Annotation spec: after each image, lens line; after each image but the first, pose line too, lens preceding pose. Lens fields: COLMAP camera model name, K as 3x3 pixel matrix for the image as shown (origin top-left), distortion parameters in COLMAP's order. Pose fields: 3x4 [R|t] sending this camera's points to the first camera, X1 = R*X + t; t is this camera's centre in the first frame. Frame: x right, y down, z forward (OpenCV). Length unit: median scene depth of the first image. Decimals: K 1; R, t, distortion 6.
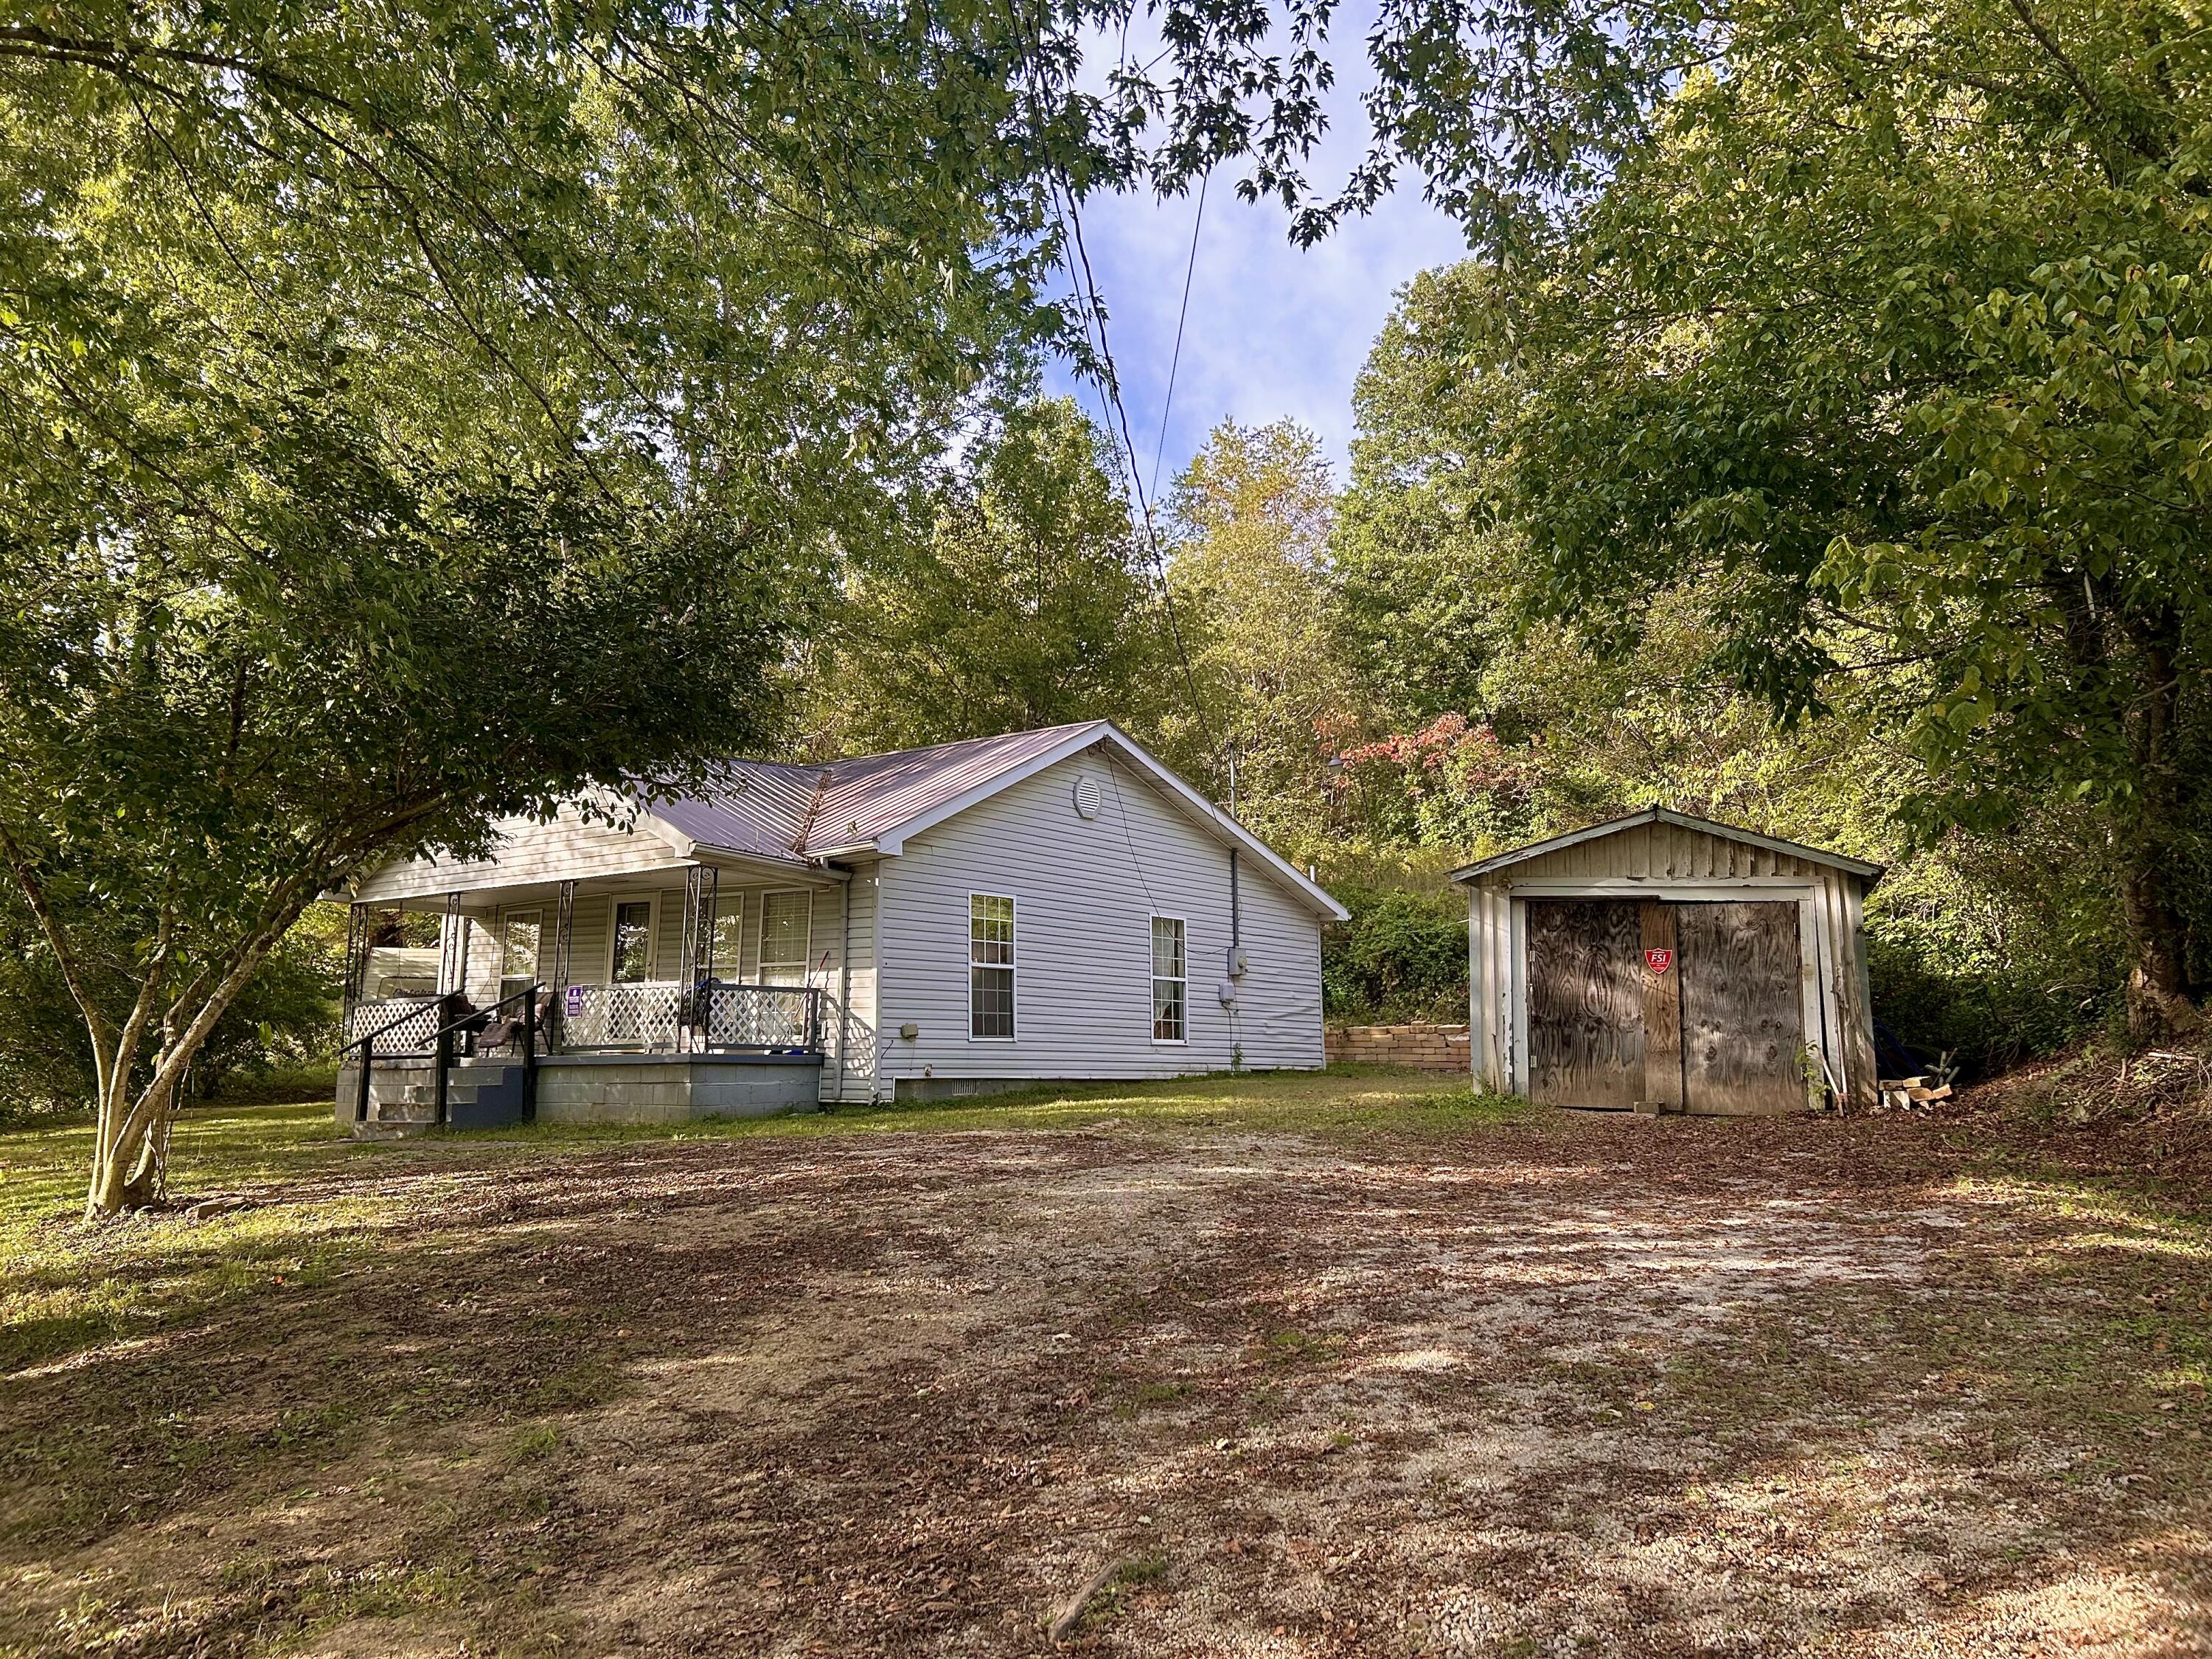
lens RADIAL K [[1676.2, 0, 1121.9], [0, 1676.2, 824.4], [0, 0, 1]] dist [0.037189, -0.057529]
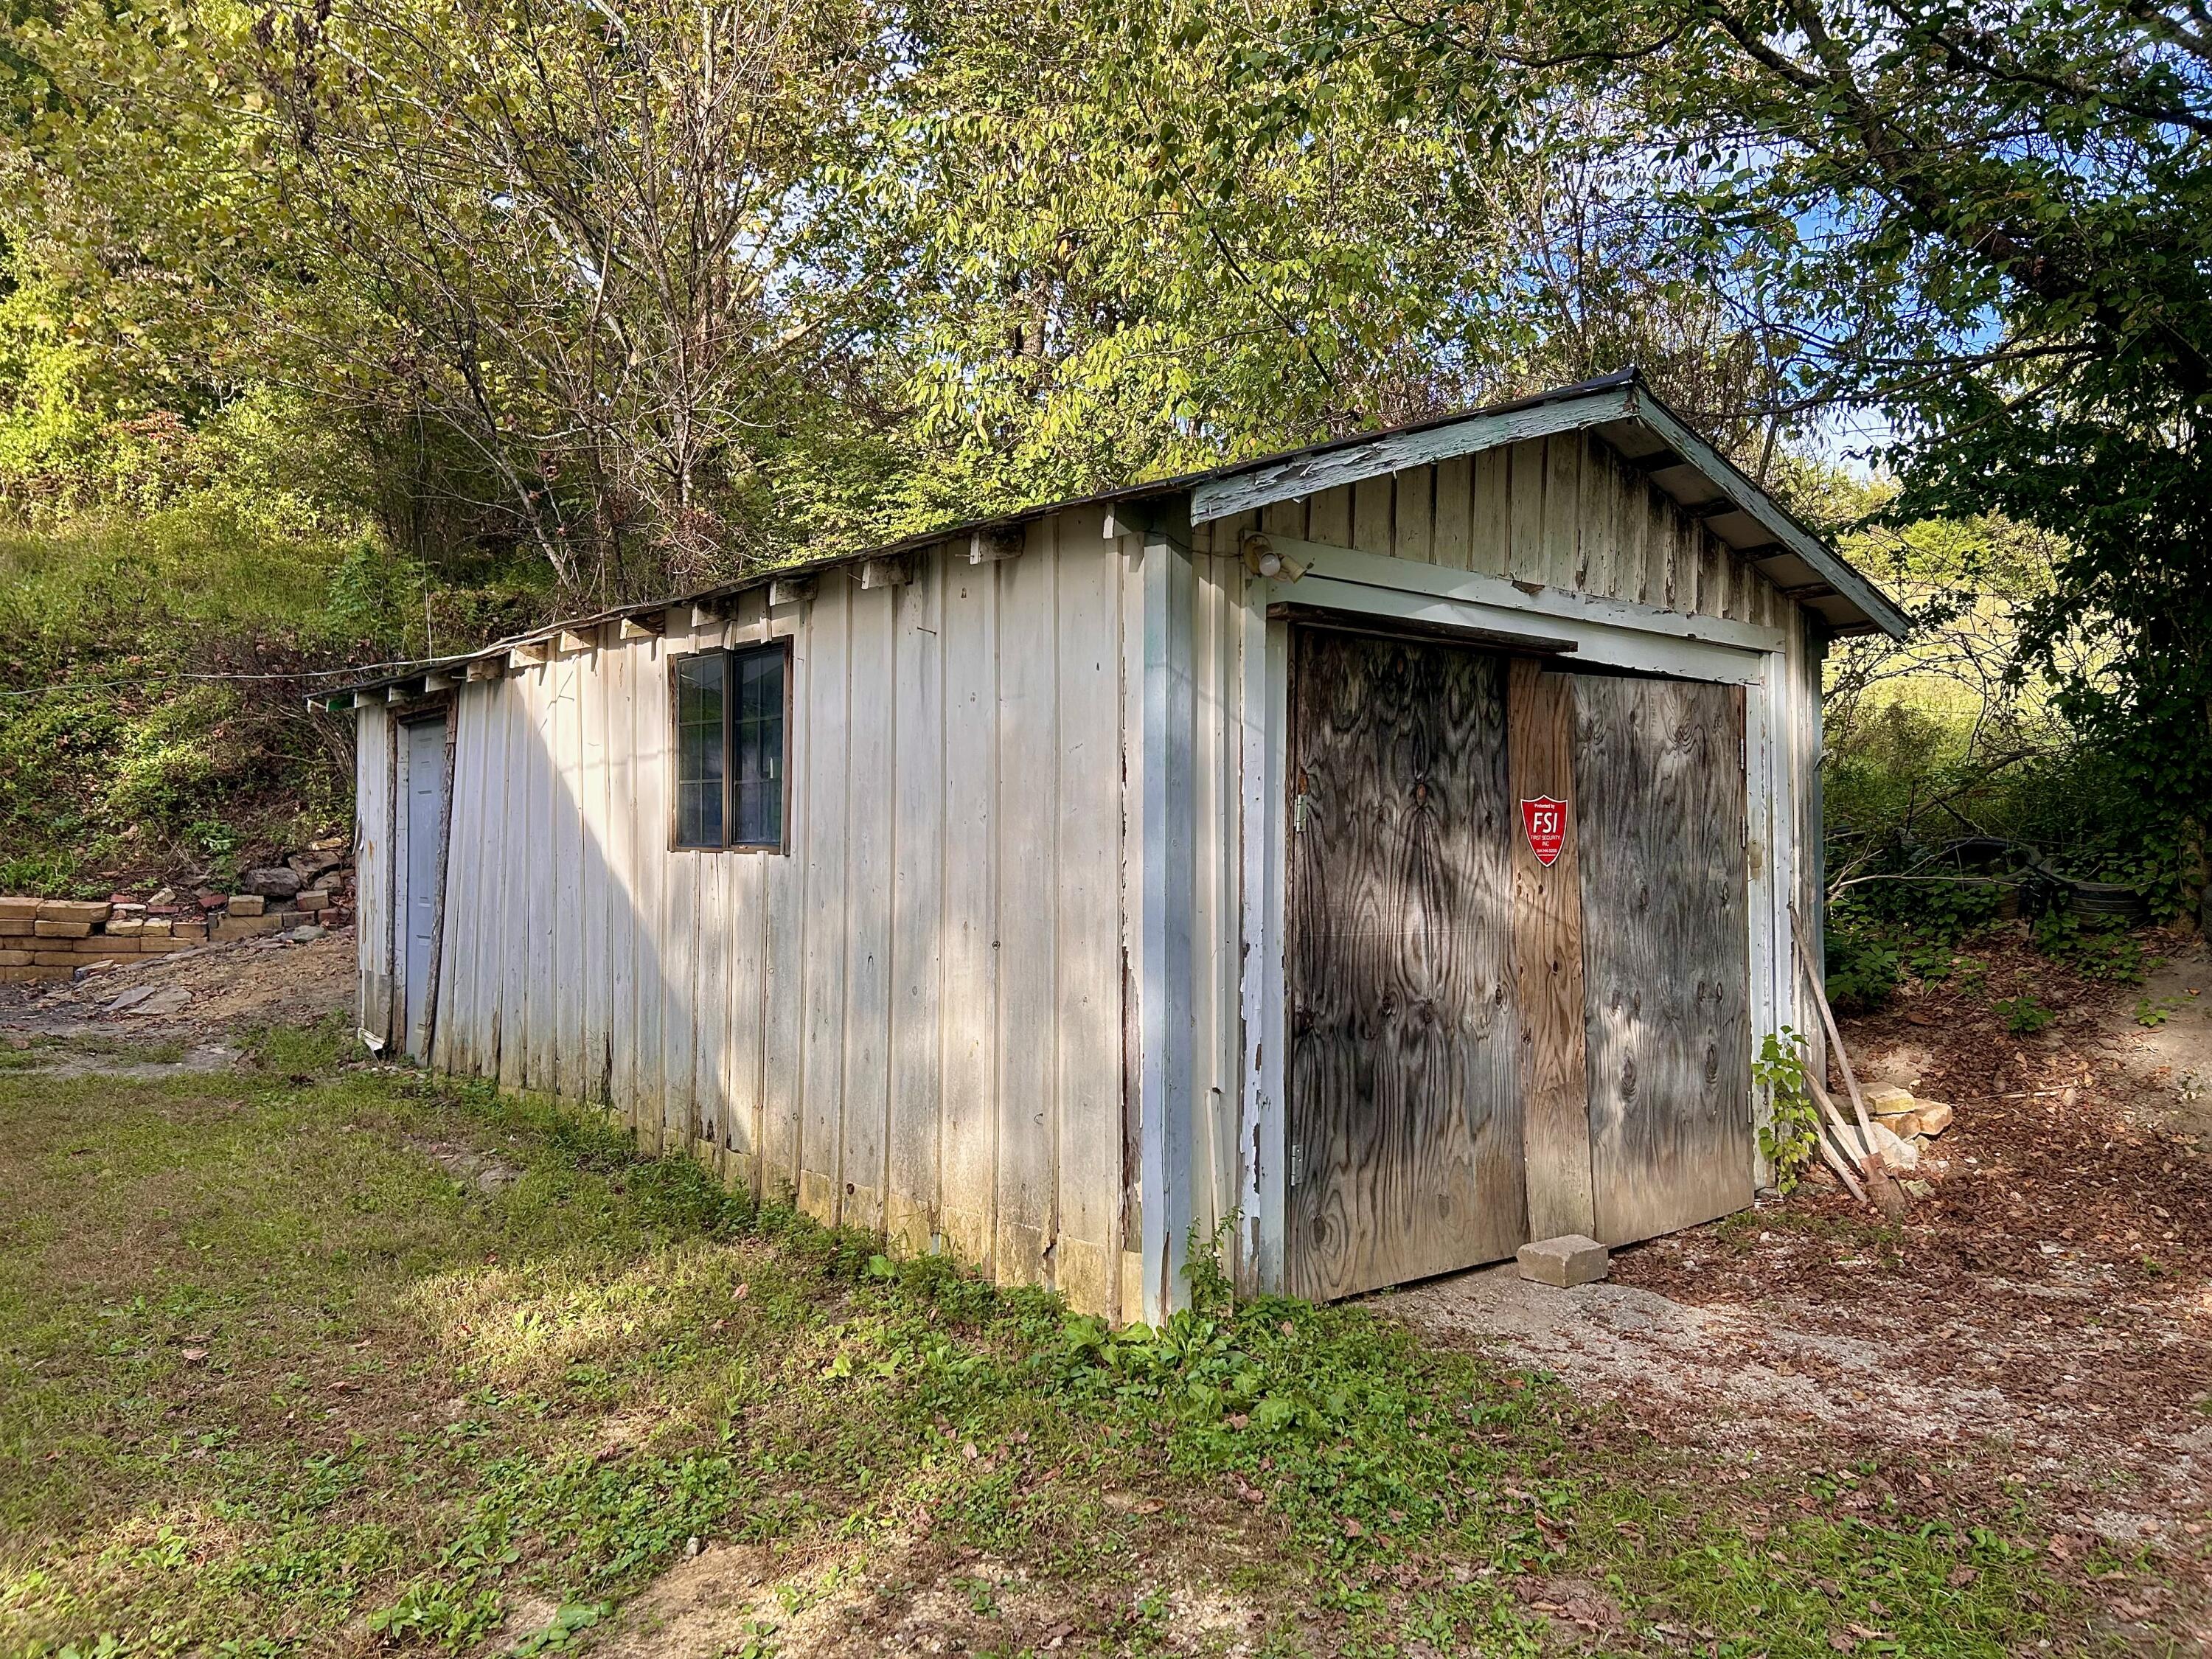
lens RADIAL K [[1676.2, 0, 1103.2], [0, 1676.2, 831.6], [0, 0, 1]] dist [0.037189, -0.057529]
pose [[0.523560, -0.013533, 0.851881, -0.022582], [-0.111258, 0.990226, 0.084109, 0.054241], [-0.844693, -0.138815, 0.516937, 0.781693]]
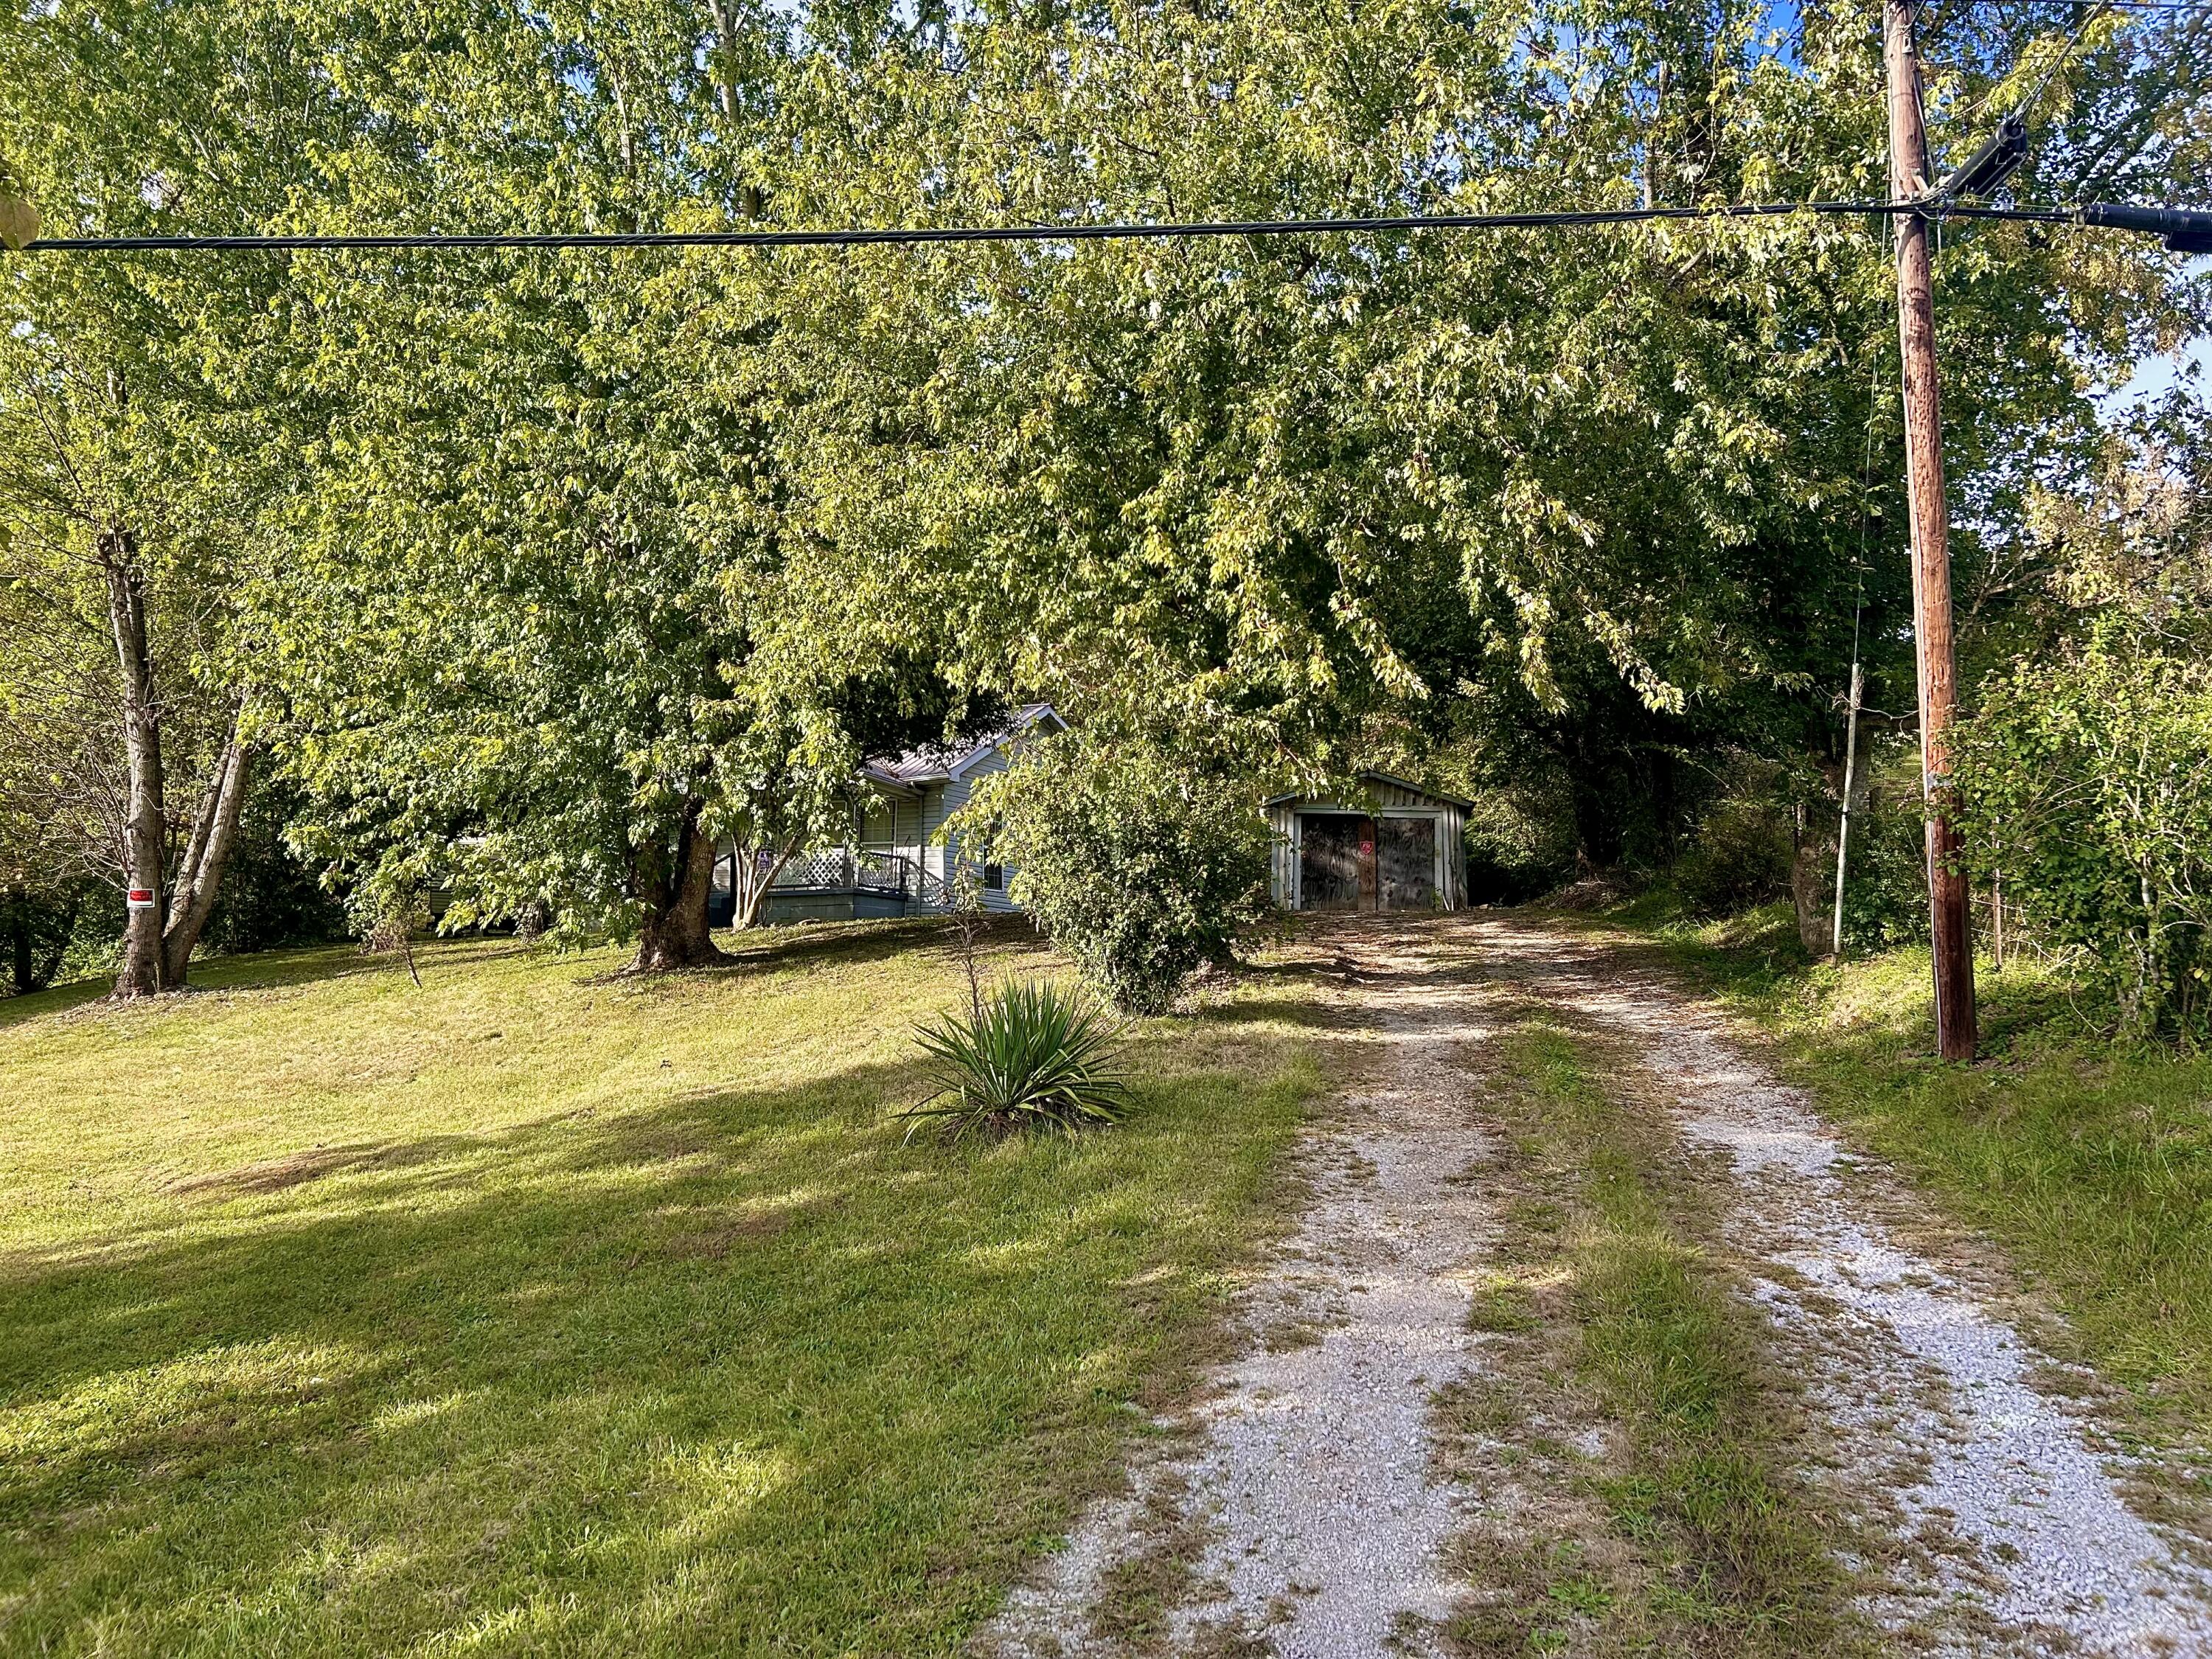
lens RADIAL K [[1676.2, 0, 1103.3], [0, 1676.2, 830.0], [0, 0, 1]] dist [0.037189, -0.057529]
pose [[0.980670, 0.023368, 0.194269, -0.318465], [-0.031596, 0.998725, 0.039363, -0.005394], [-0.193101, -0.044740, 0.980158, -0.753864]]
